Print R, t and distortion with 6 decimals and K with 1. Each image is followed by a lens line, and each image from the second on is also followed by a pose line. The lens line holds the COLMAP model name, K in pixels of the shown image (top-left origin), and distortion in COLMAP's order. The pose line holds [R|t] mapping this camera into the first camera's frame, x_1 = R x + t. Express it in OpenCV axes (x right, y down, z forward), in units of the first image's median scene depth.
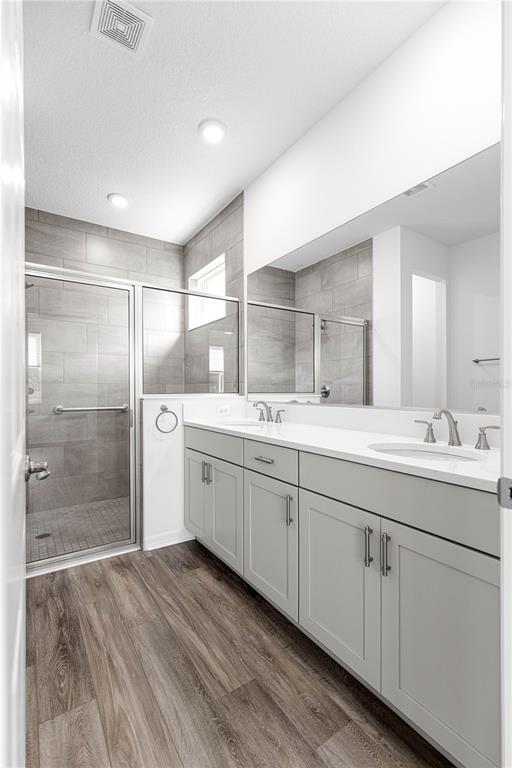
lens RADIAL K [[347.1, 0, 260.2], [0, 347.1, 387.2], [0, 0, 1]] dist [0.011701, -0.002400]
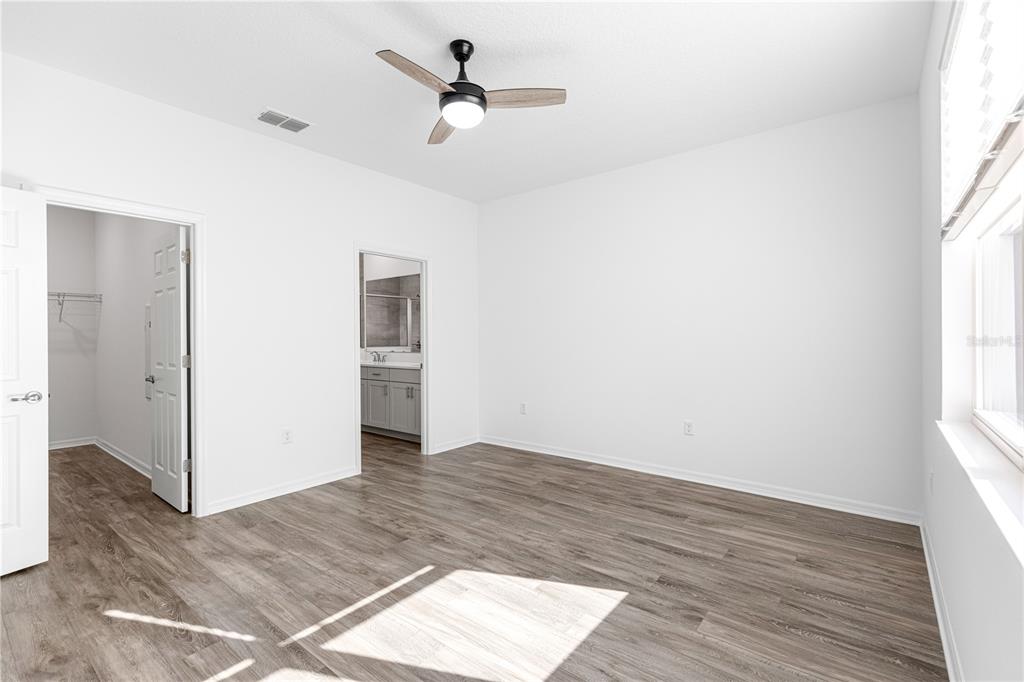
lens RADIAL K [[462.8, 0, 513.8], [0, 462.8, 336.1], [0, 0, 1]] dist [0.011701, -0.002400]
pose [[0.955333, -0.007663, 0.295431, -0.016055], [0.005487, 0.999951, 0.008195, -0.054686], [-0.295480, -0.006208, 0.955329, -1.514448]]
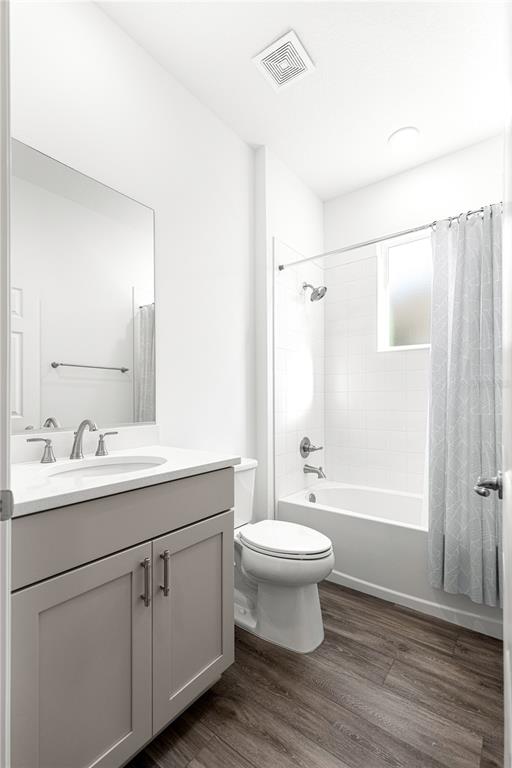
lens RADIAL K [[347.1, 0, 254.5], [0, 347.1, 391.0], [0, 0, 1]] dist [0.011701, -0.002400]
pose [[-0.314375, 0.006534, 0.949276, -0.250840], [-0.013446, 0.999845, -0.011335, -0.006972], [-0.949204, -0.016327, -0.314239, 0.419301]]
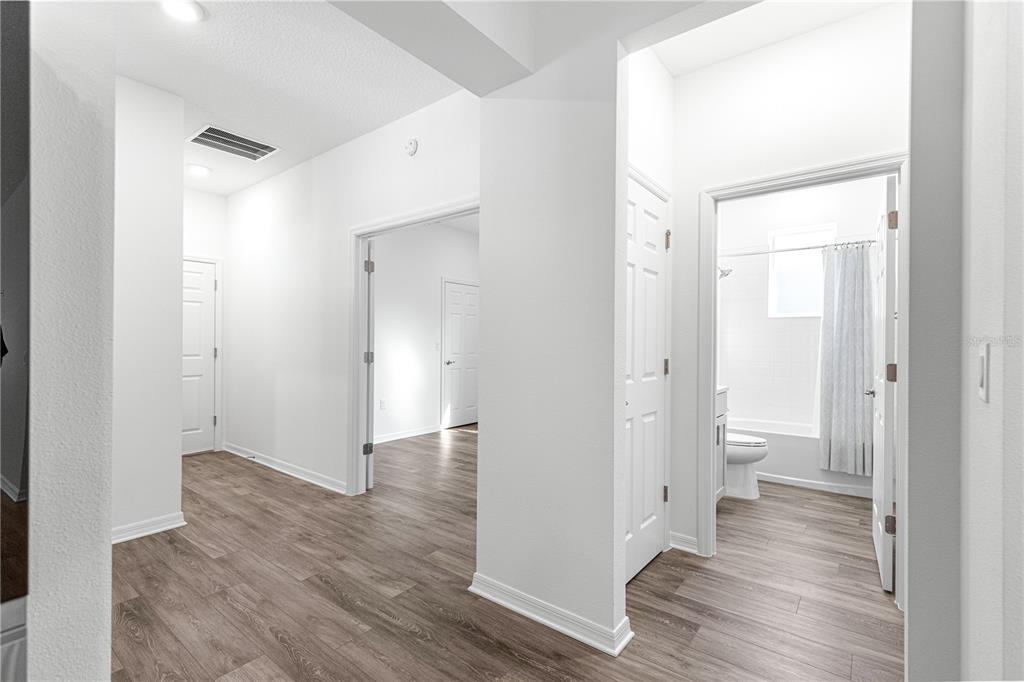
lens RADIAL K [[462.8, 0, 509.5], [0, 462.8, 342.6], [0, 0, 1]] dist [0.011701, -0.002400]
pose [[-0.303442, -0.007044, 0.952824, -0.501679], [-0.018353, 0.999830, 0.001547, -0.017285], [-0.952673, -0.017017, -0.303519, 0.797426]]
